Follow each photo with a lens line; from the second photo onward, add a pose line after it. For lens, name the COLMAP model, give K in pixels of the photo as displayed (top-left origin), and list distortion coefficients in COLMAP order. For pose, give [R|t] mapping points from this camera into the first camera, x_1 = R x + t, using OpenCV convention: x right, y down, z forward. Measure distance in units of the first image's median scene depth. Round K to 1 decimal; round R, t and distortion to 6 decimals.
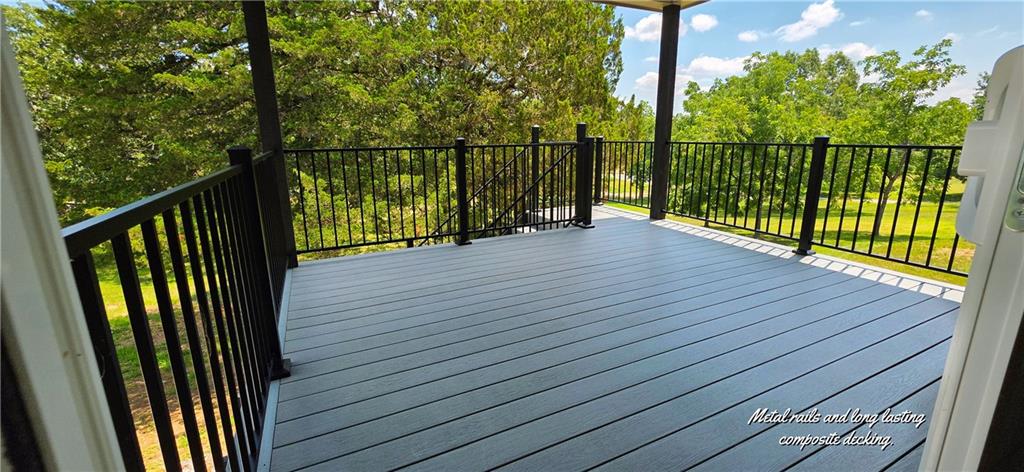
lens RADIAL K [[409.8, 0, 511.9], [0, 409.8, 227.1], [0, 0, 1]] dist [-0.001196, 0.000170]
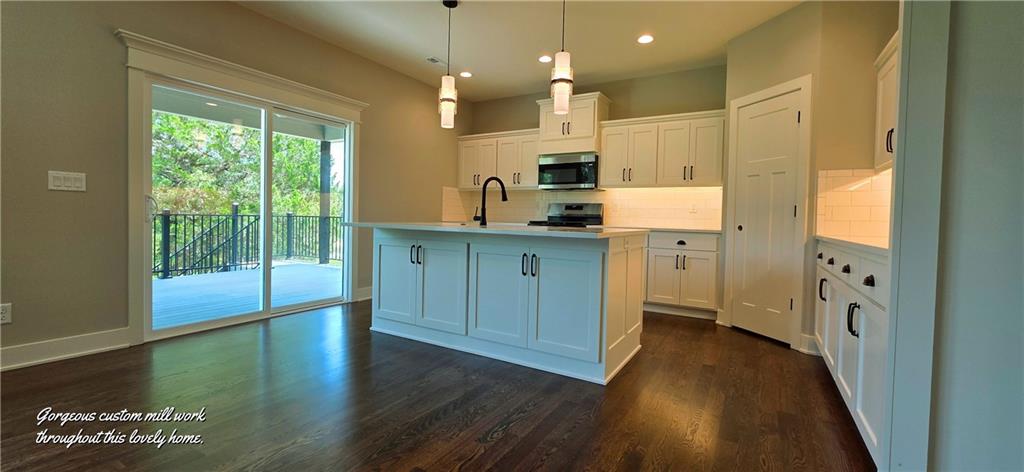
lens RADIAL K [[409.8, 0, 511.9], [0, 409.8, 227.1], [0, 0, 1]] dist [-0.001196, 0.000170]
pose [[0.838993, 0.011877, 0.544013, 0.087034], [0.092693, 0.982030, -0.164394, 0.149923], [-0.536190, 0.188351, 0.822815, -0.642608]]
